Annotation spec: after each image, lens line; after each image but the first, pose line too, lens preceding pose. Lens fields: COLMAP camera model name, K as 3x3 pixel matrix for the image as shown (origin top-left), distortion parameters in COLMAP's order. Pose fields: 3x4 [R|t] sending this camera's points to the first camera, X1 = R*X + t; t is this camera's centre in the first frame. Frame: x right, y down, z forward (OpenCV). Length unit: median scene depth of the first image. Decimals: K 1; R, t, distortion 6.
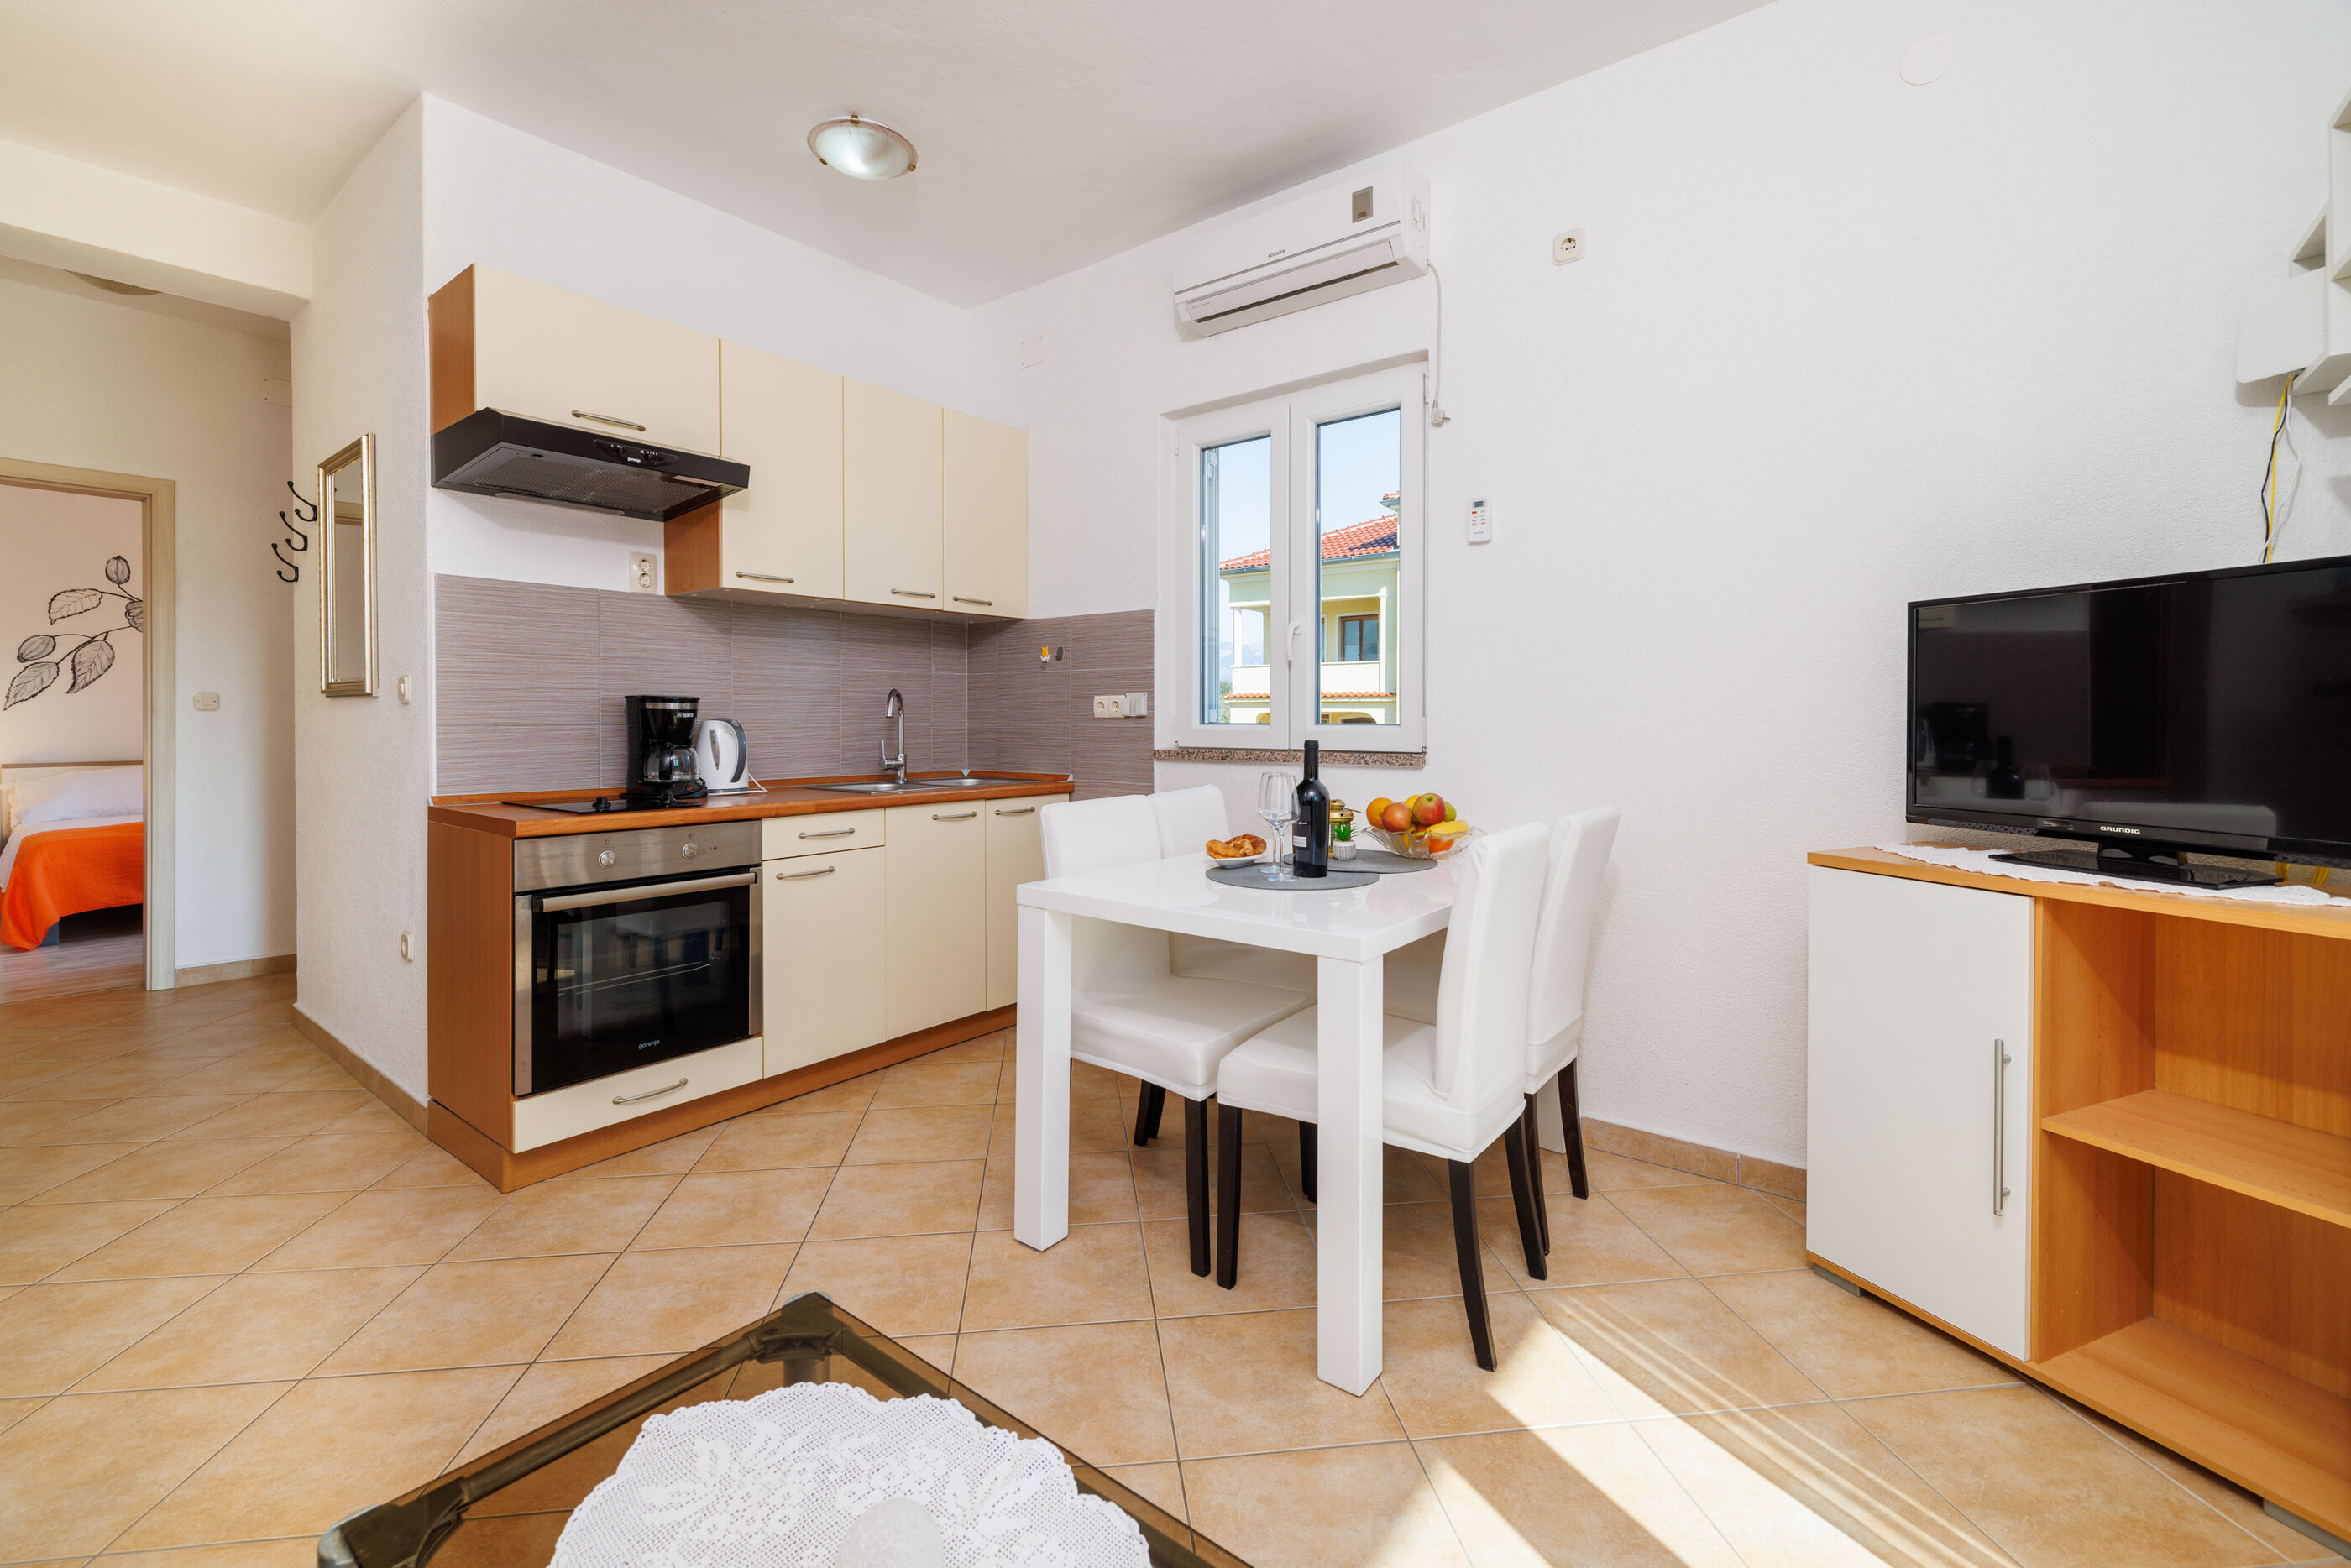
lens RADIAL K [[1008.7, 0, 1182.1], [0, 1008.7, 722.8], [0, 0, 1]] dist [-0.003311, 0.001562]
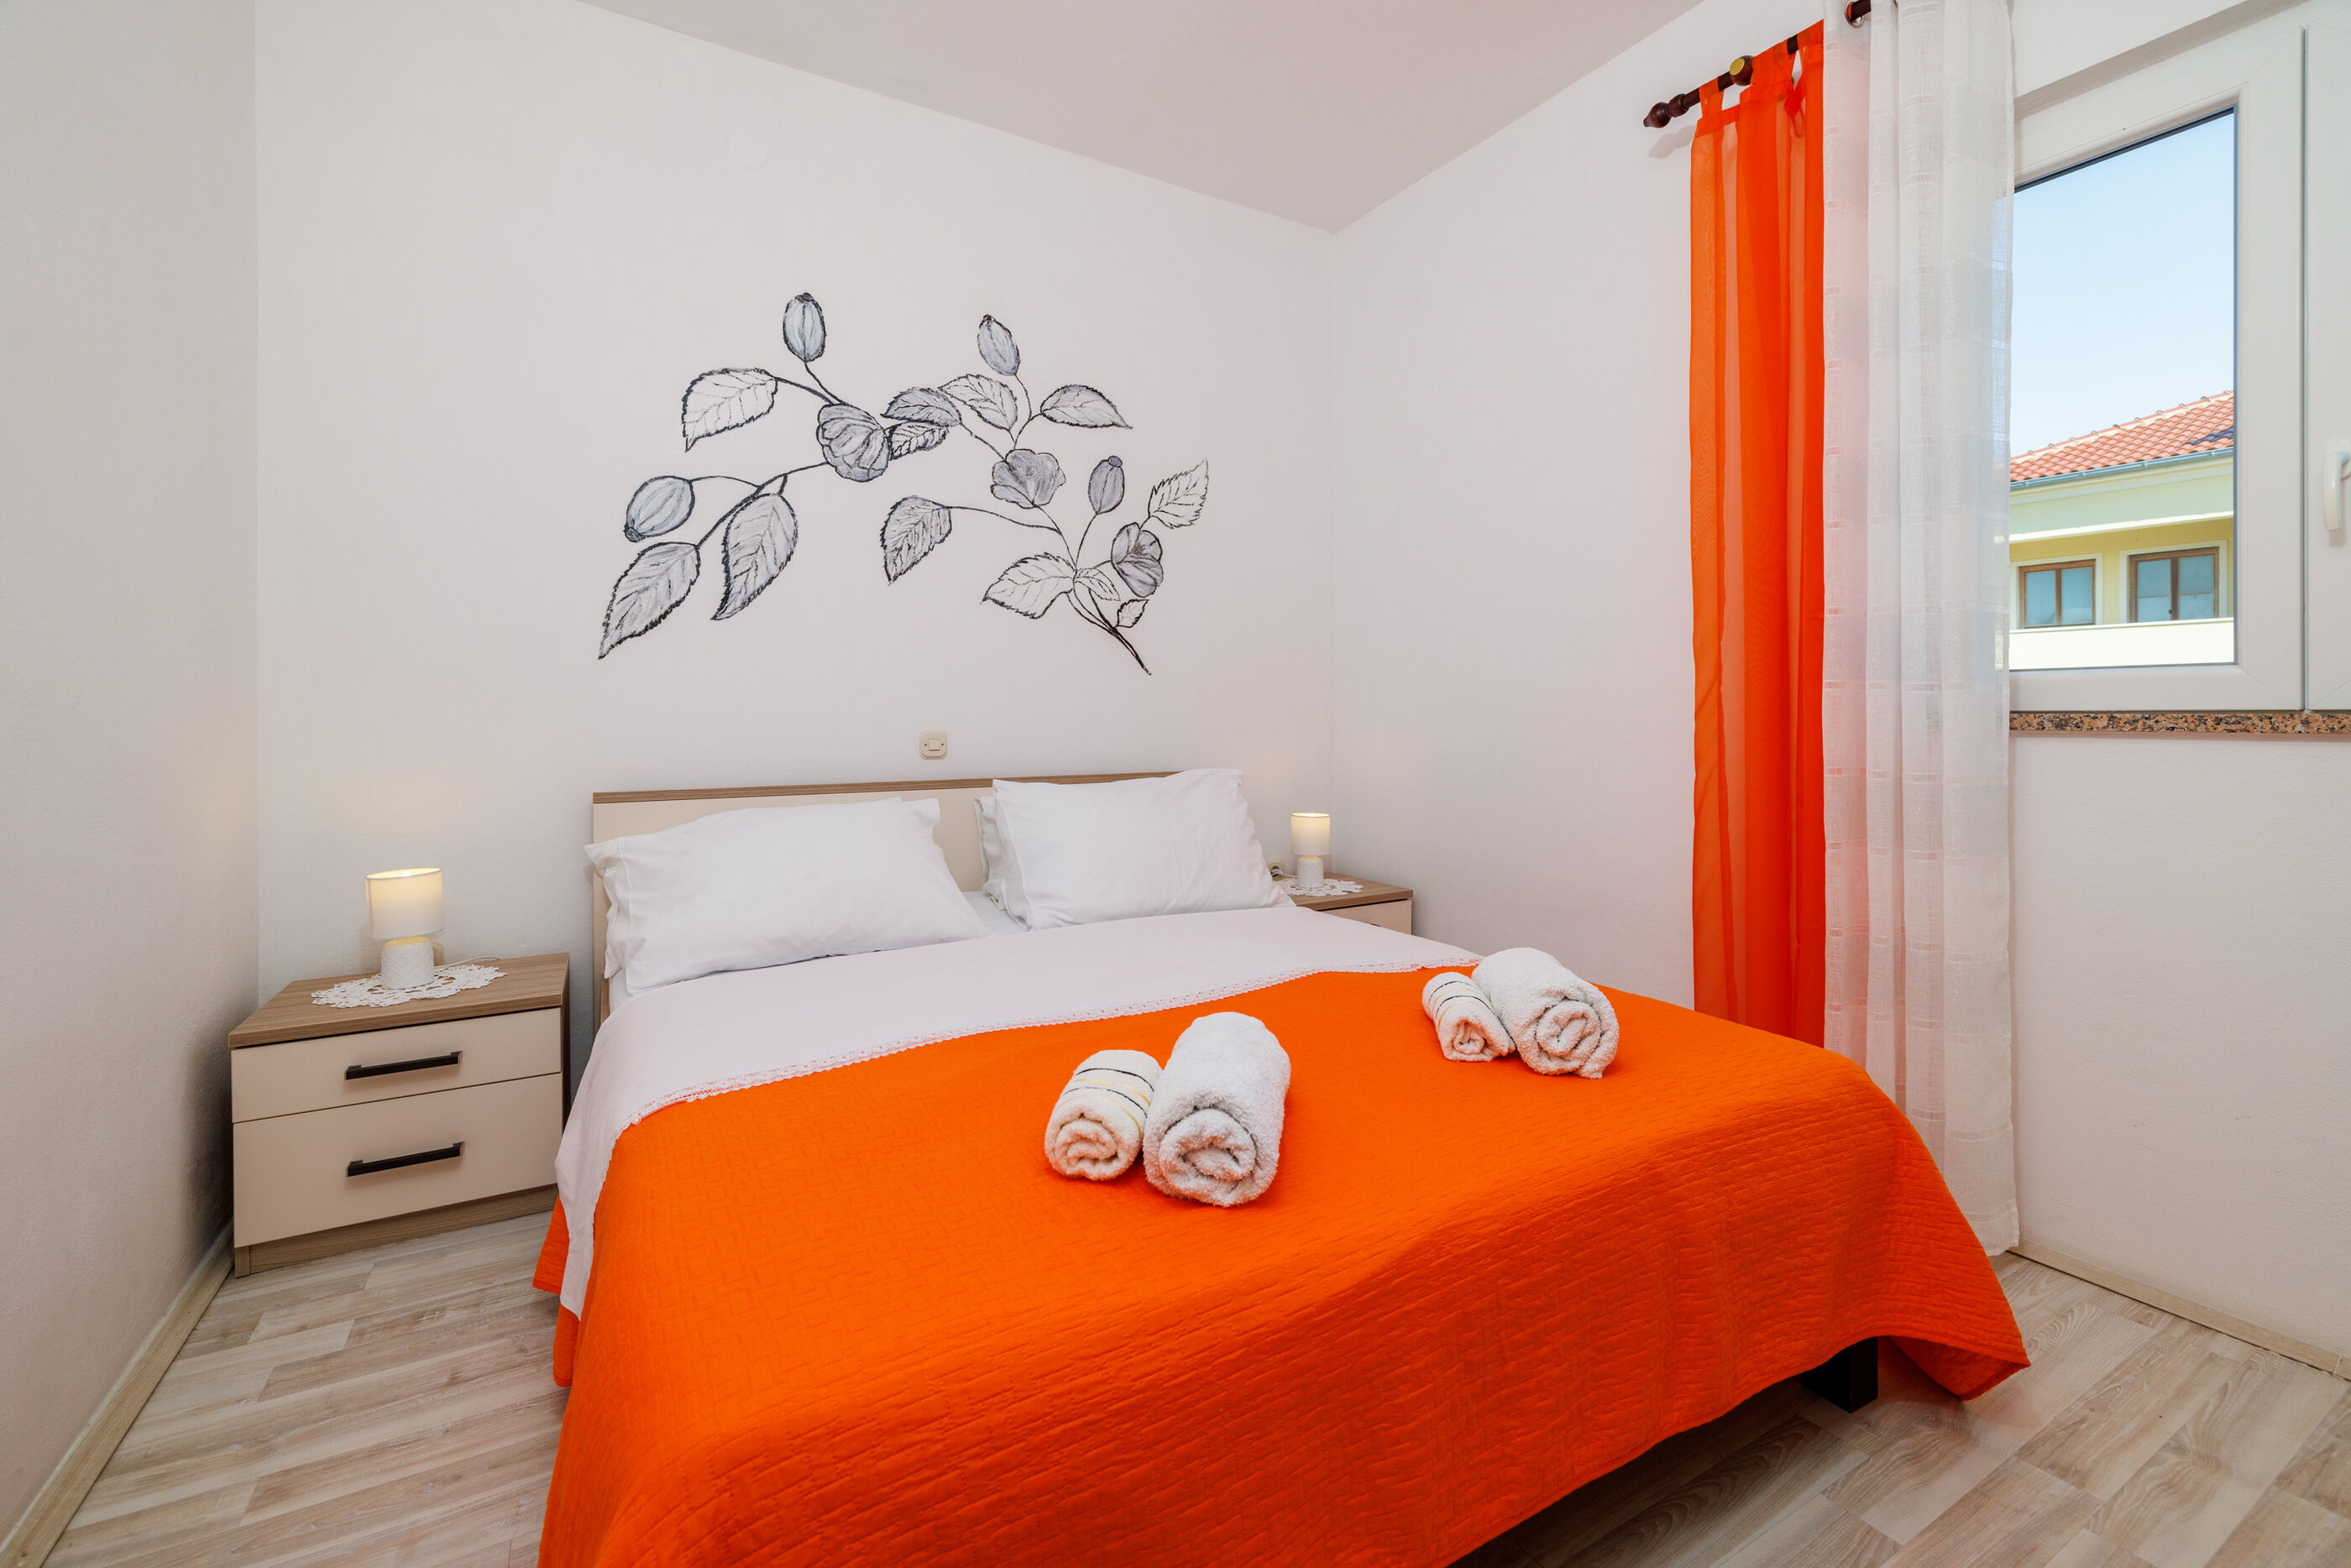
lens RADIAL K [[1008.7, 0, 1168.8], [0, 1008.7, 712.8], [0, 0, 1]] dist [-0.003311, 0.001562]
pose [[0.929076, -0.002471, -0.369882, -0.766196], [-0.000465, 0.999969, -0.007848, 0.011689], [0.369890, 0.007463, 0.929046, 0.672204]]
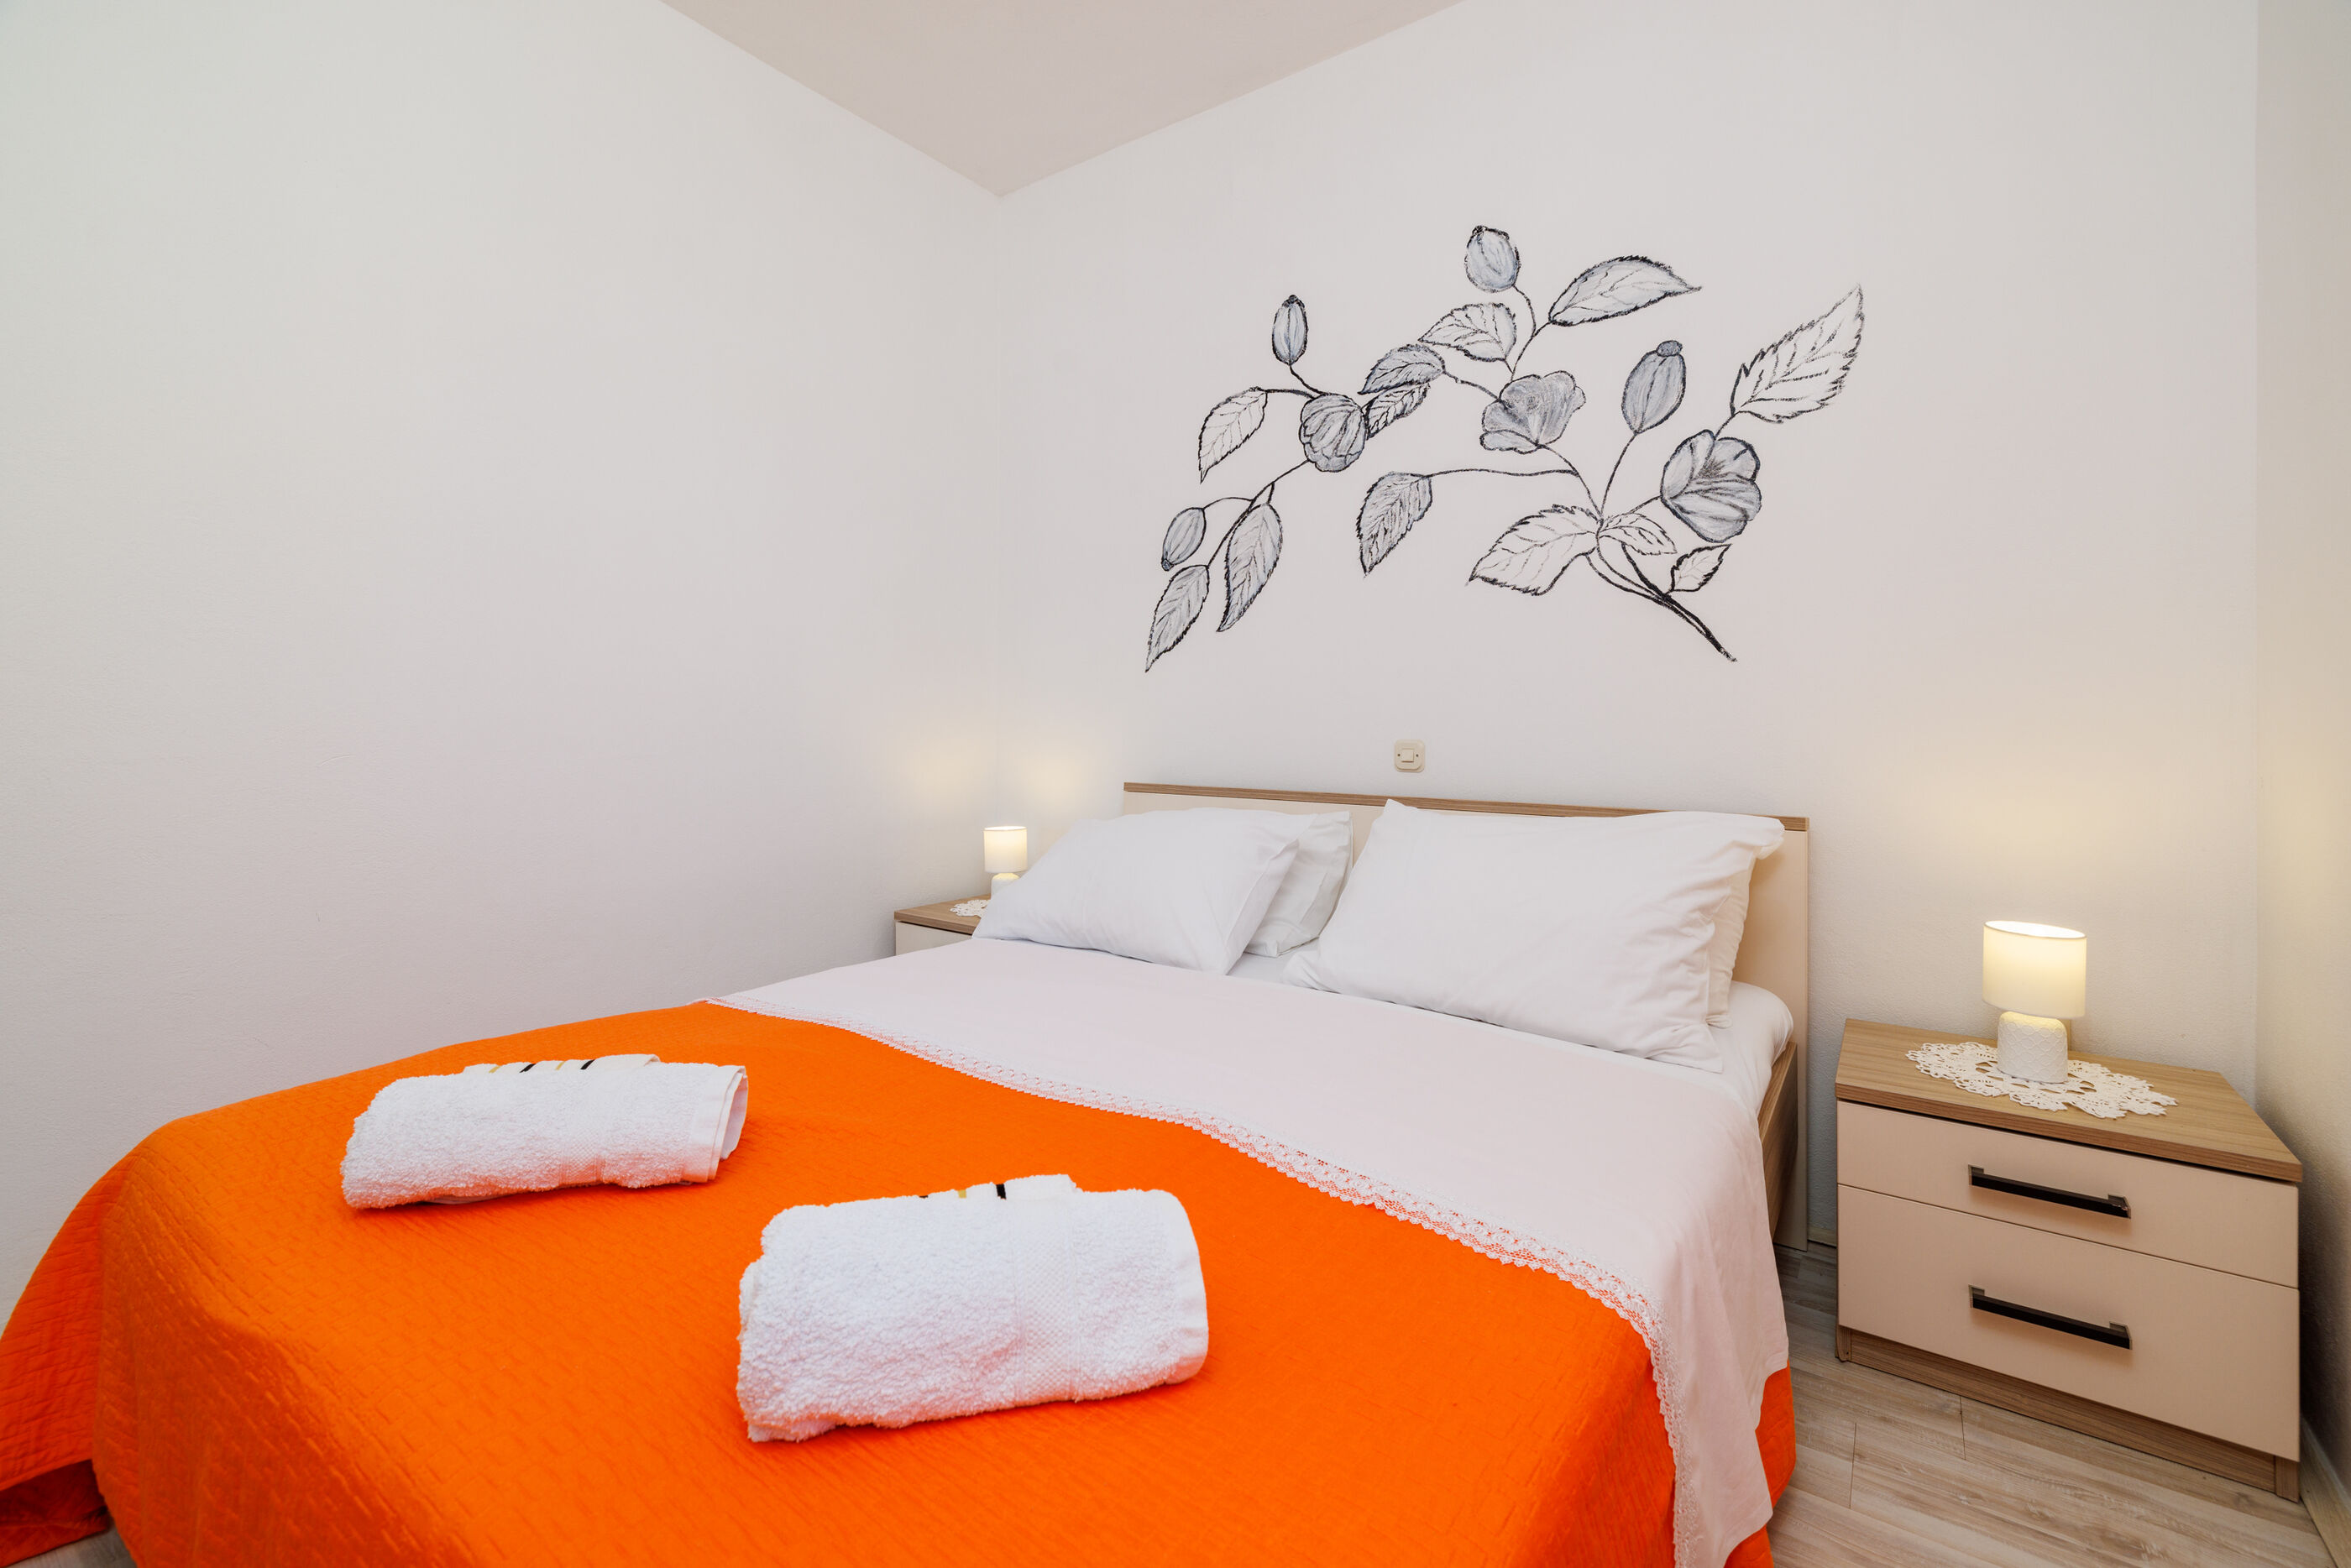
lens RADIAL K [[1008.7, 0, 1192.5], [0, 1008.7, 707.9], [0, 0, 1]] dist [-0.003311, 0.001562]
pose [[0.040970, -0.007349, -0.999133, -0.646512], [-0.010839, 0.999911, -0.007799, 0.008142], [0.999102, 0.011149, 0.040886, 0.950176]]
